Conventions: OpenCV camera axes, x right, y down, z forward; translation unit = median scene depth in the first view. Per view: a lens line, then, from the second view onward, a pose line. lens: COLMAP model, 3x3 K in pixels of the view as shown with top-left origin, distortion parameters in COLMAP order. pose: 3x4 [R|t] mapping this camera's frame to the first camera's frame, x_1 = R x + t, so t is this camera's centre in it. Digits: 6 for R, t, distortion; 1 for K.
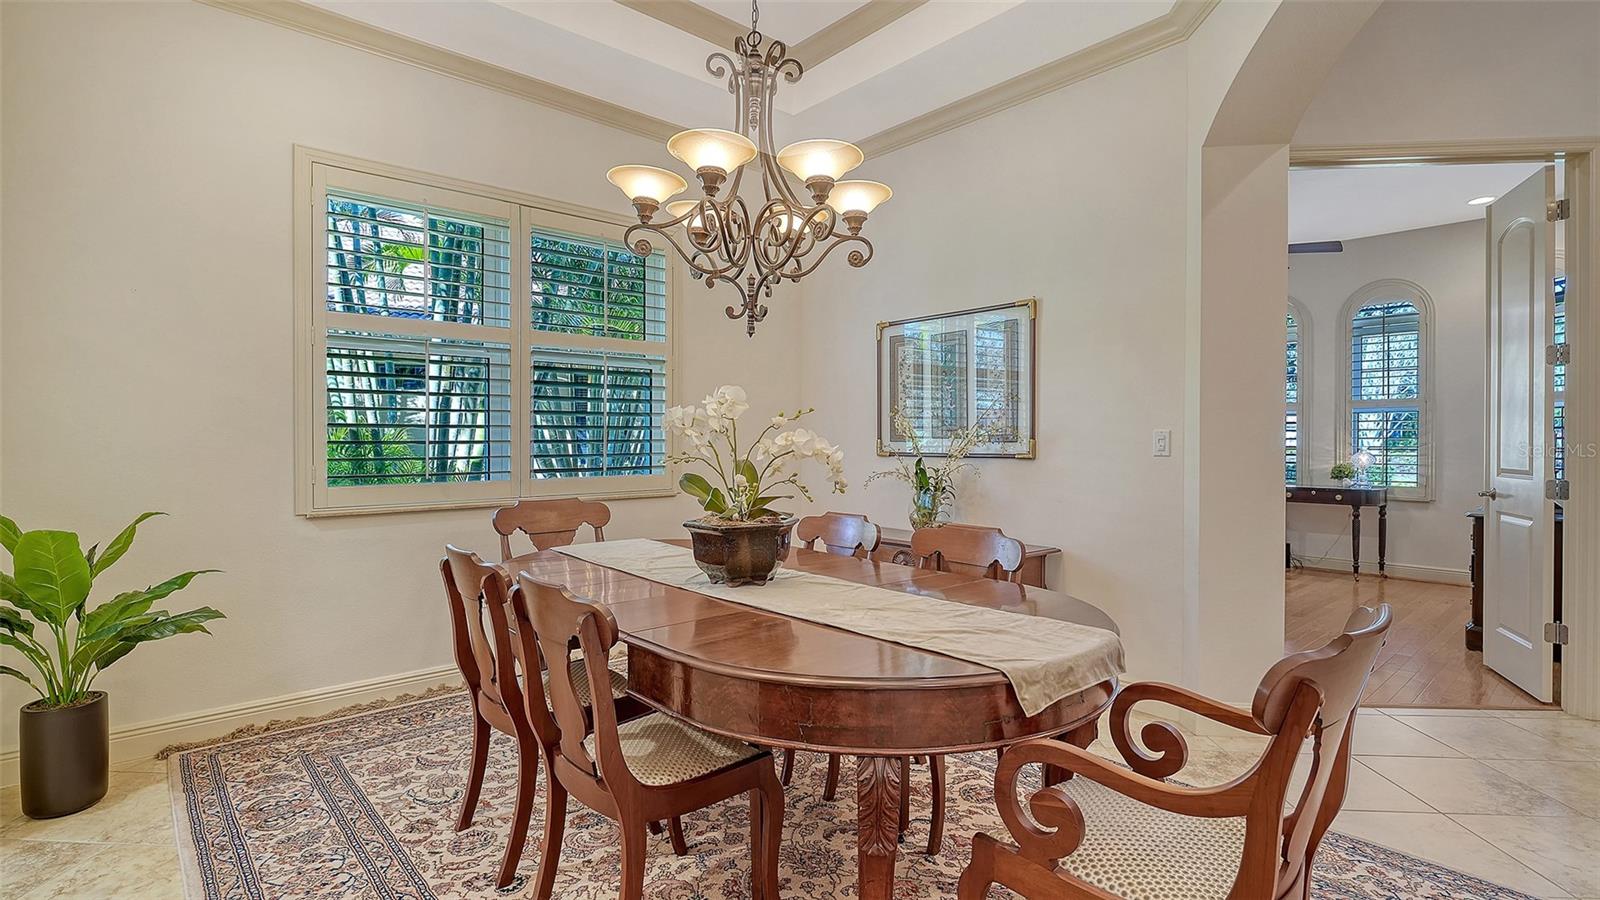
lens RADIAL K [[748.3, 0, 797.0], [0, 748.3, 440.0], [0, 0, 1]] dist [0.000428, 0.000379]
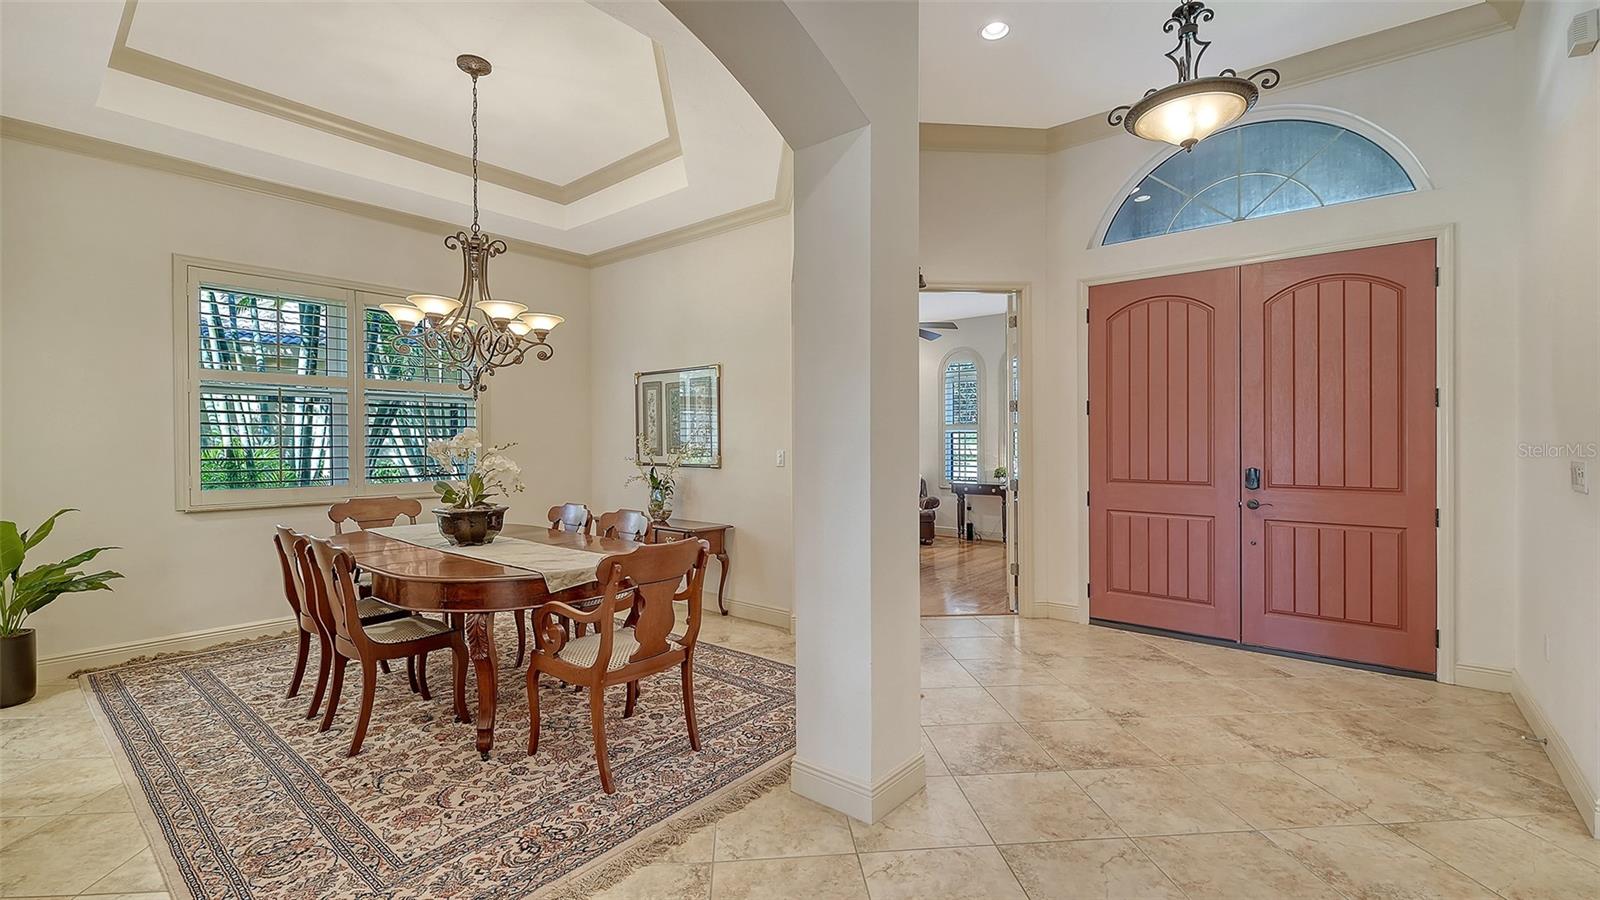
lens RADIAL K [[666.5, 0, 800.0], [0, 666.5, 450.0], [0, 0, 1]] dist [-0.000531, 0.000193]
pose [[0.987613, -0.000713, 0.156907, 0.392043], [-0.000909, 0.999947, 0.010269, -0.038587], [-0.156906, -0.010284, 0.987560, -0.565123]]
